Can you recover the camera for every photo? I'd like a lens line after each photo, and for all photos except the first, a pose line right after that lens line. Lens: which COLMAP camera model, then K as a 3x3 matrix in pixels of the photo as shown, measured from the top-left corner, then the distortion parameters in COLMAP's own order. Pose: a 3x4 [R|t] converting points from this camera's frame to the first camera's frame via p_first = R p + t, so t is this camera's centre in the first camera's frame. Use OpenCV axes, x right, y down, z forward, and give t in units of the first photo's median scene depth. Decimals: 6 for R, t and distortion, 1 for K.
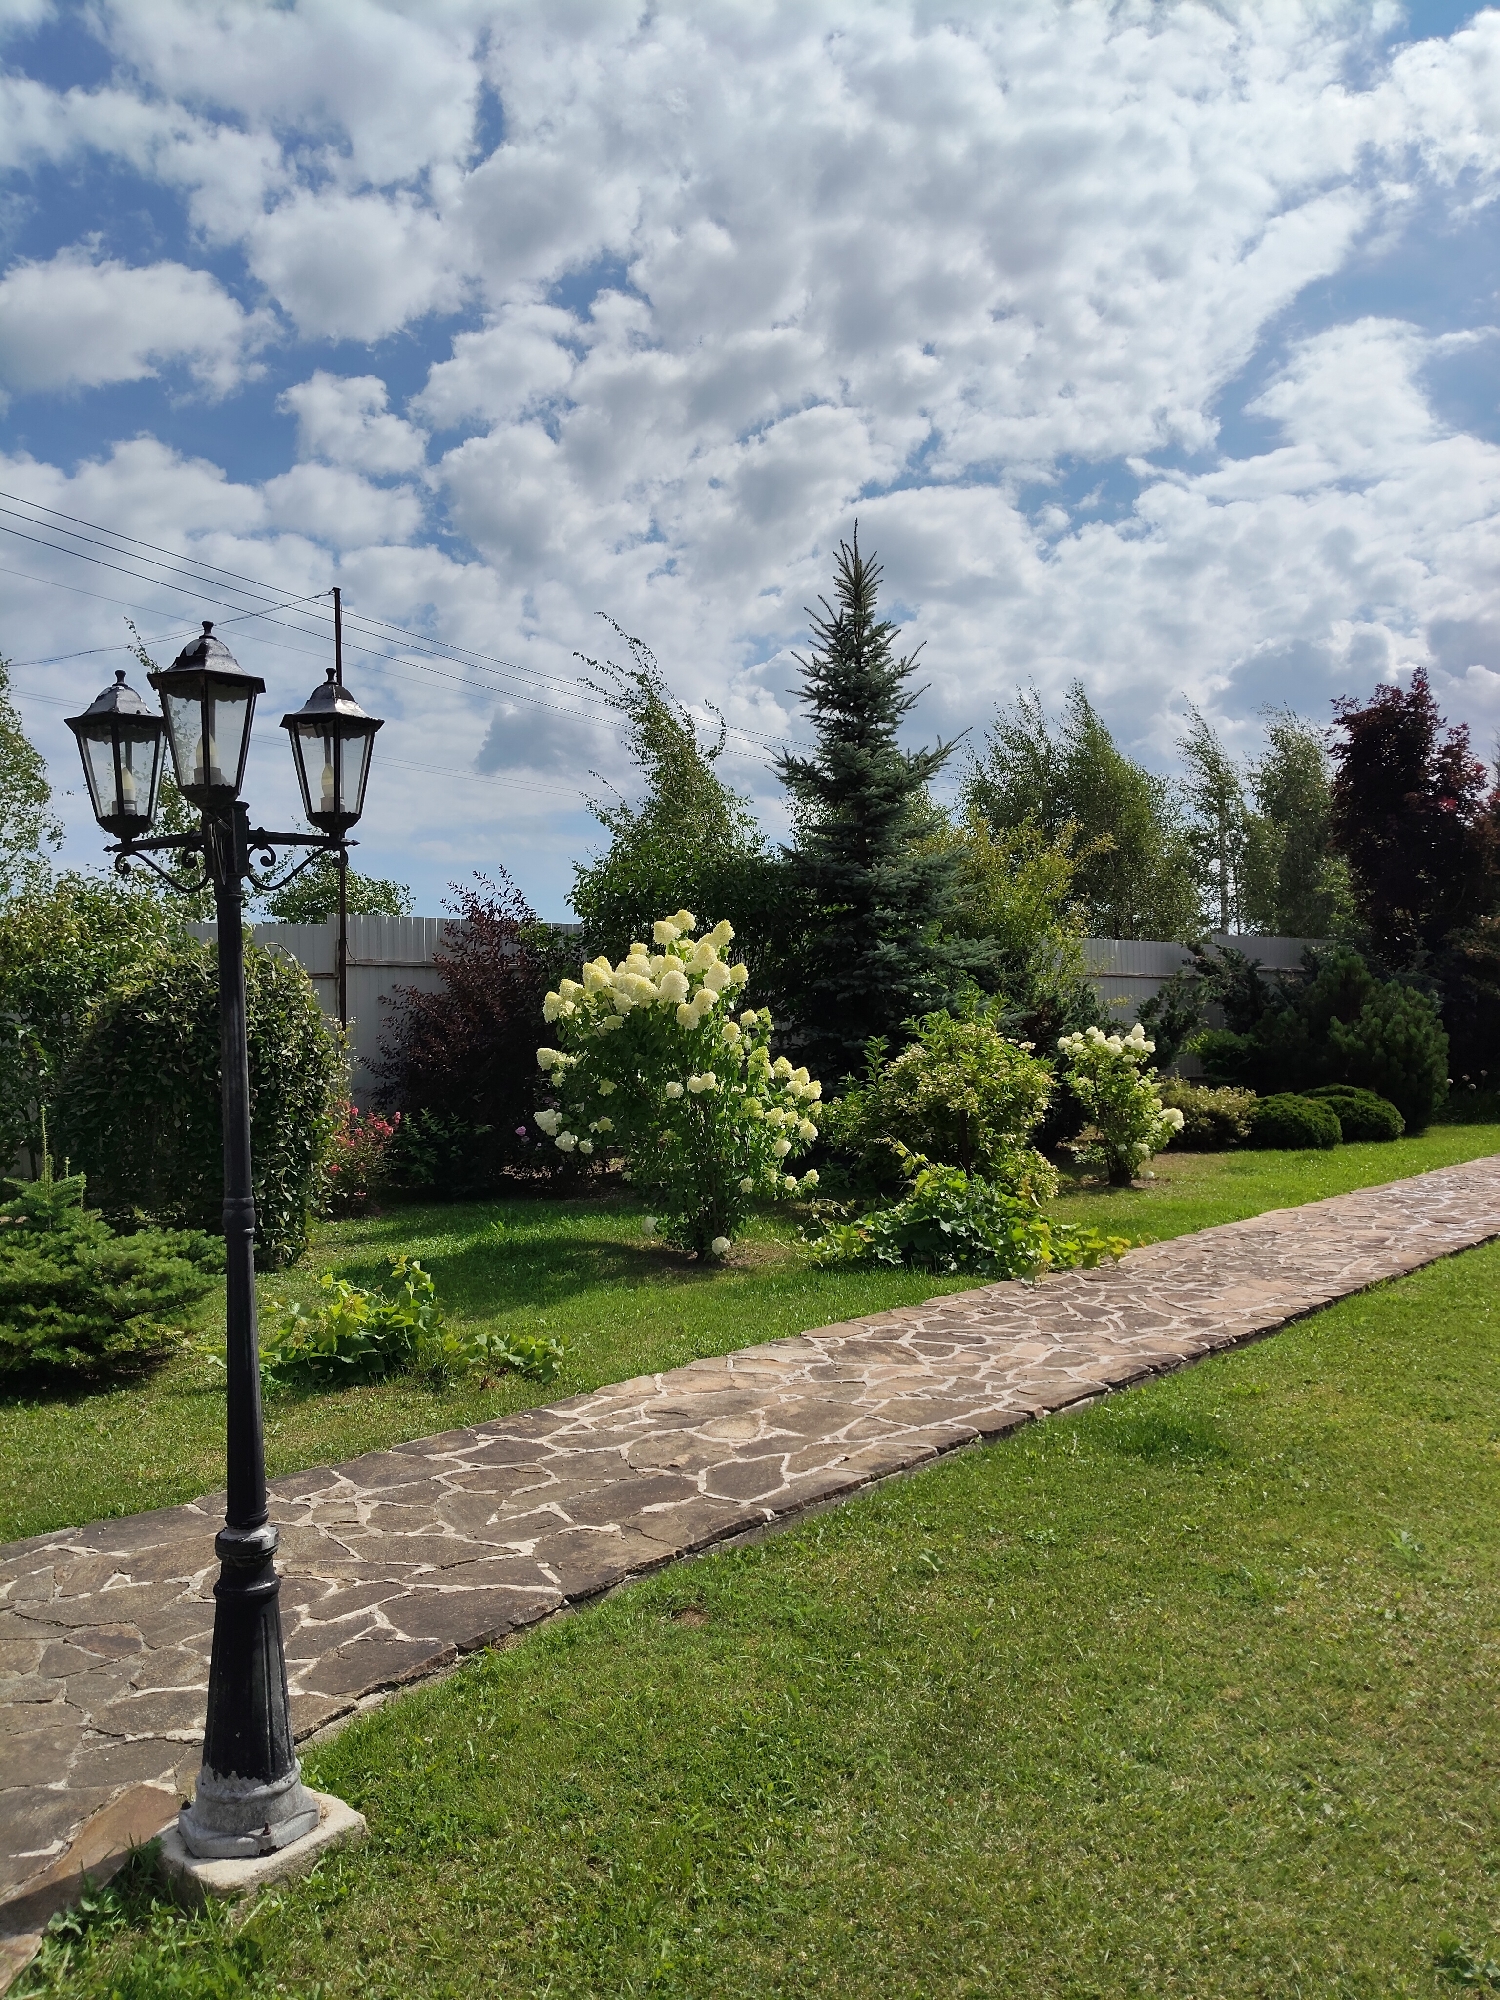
lens RADIAL K [[2028.7, 0, 655.2], [0, 2028.7, 1046.5], [0, 0, 1]] dist [0.200723, -0.989807]
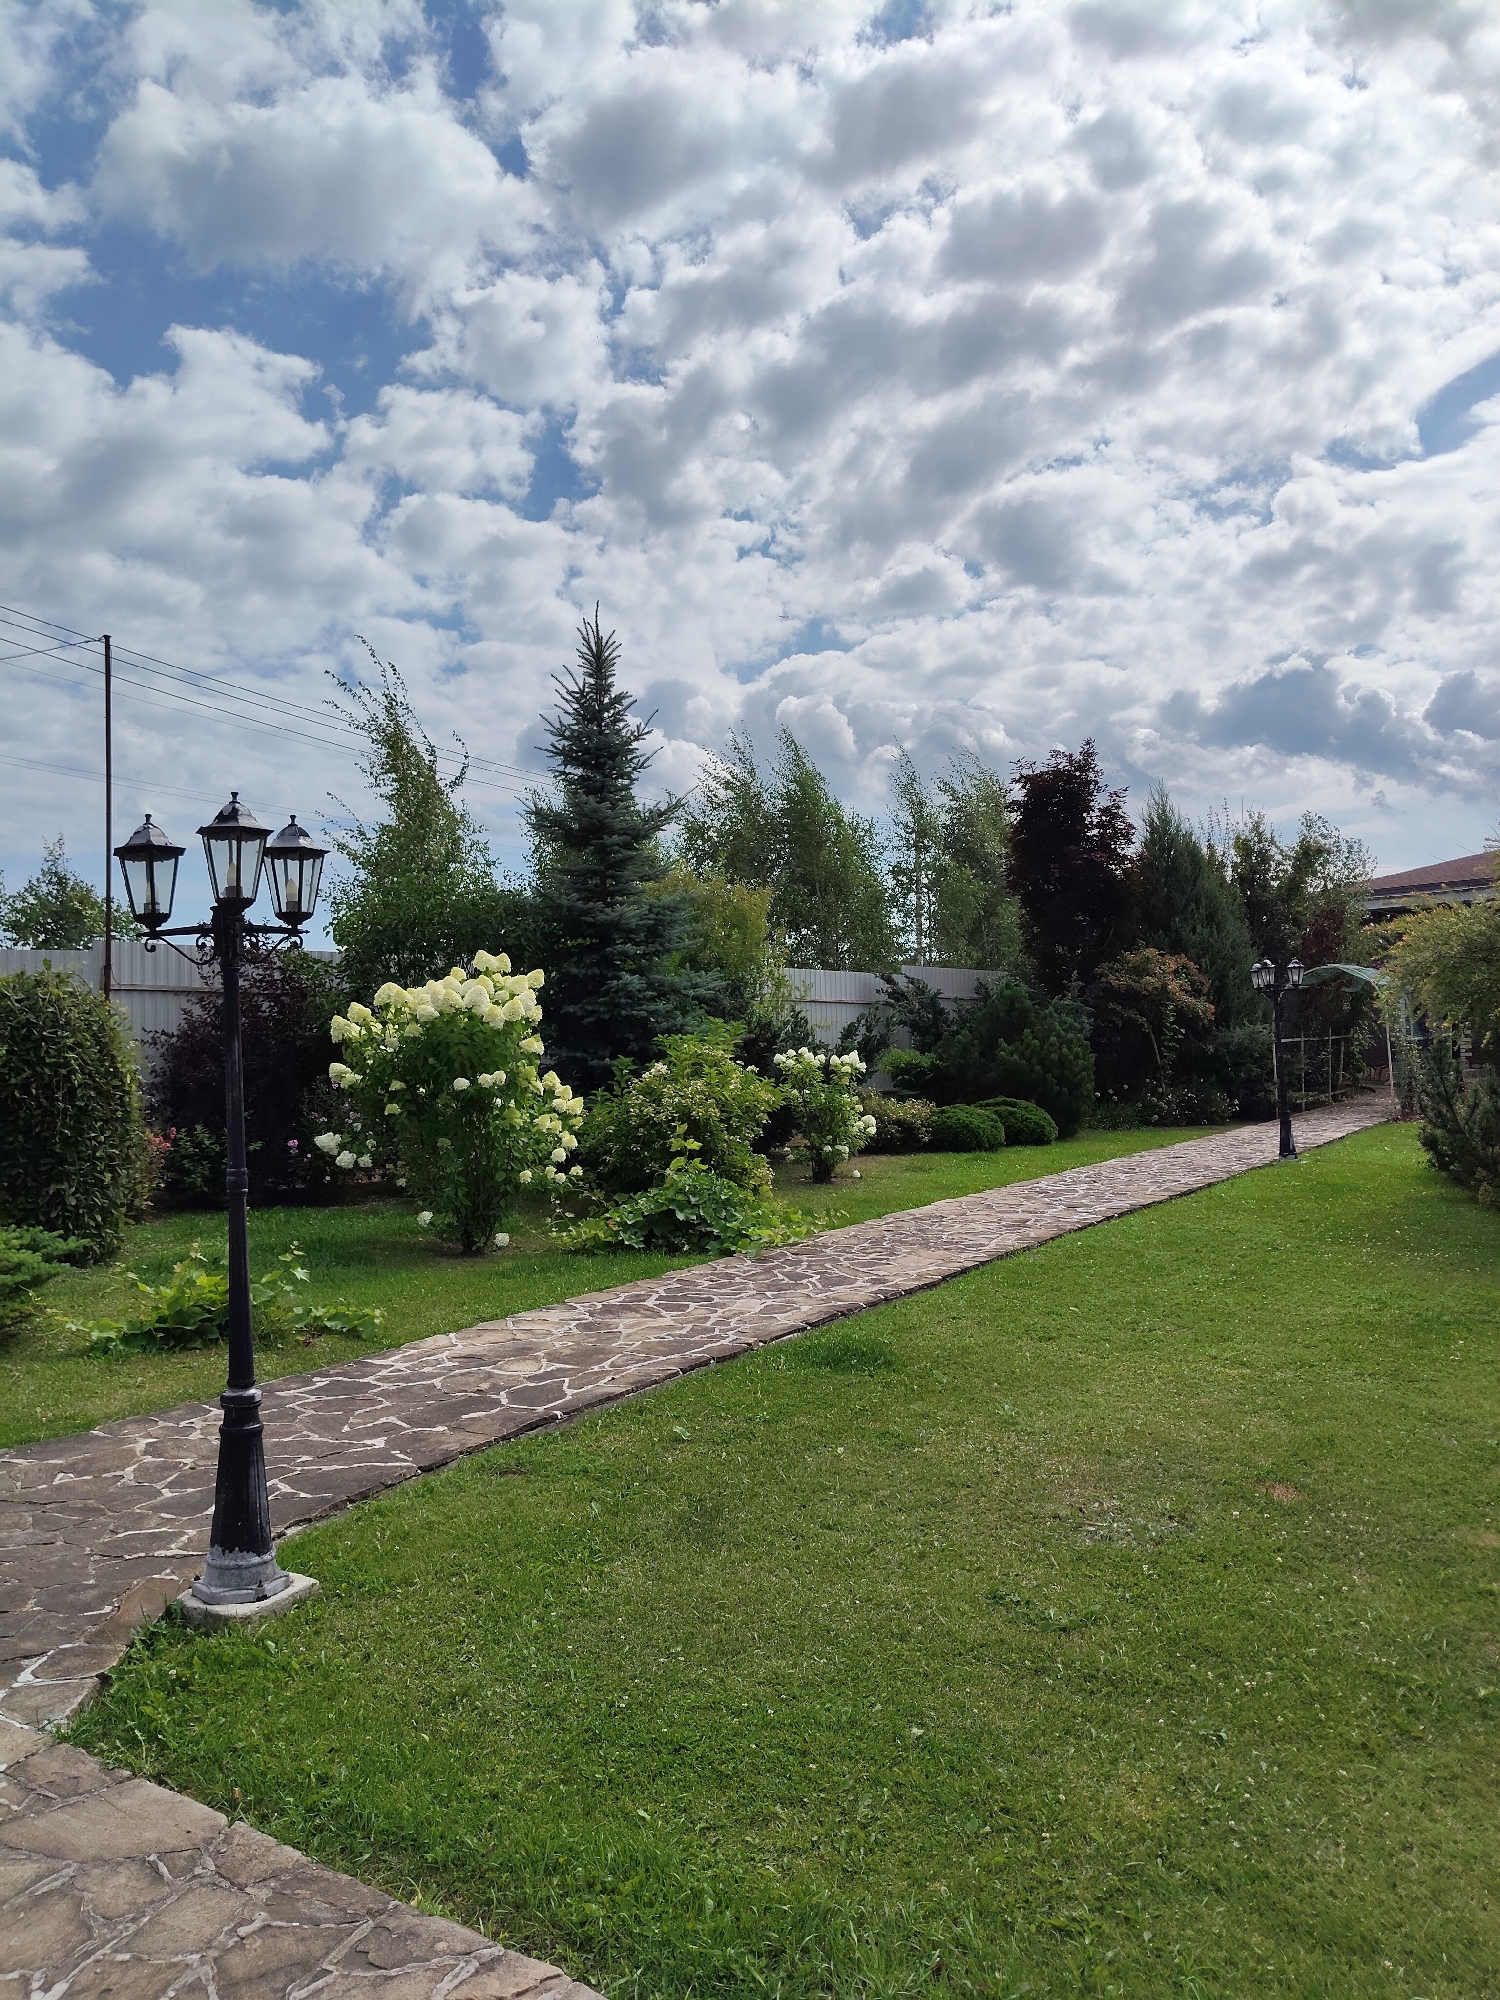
lens RADIAL K [[1995.5, 0, 750.0], [0, 1995.5, 1000.0], [0, 0, 1]] dist [0.208292, 0.001661]
pose [[0.983122, 0.007746, 0.182787, -0.038222], [-0.002079, 0.999512, -0.031173, -0.001721], [-0.182939, 0.030266, 0.982658, -0.195414]]
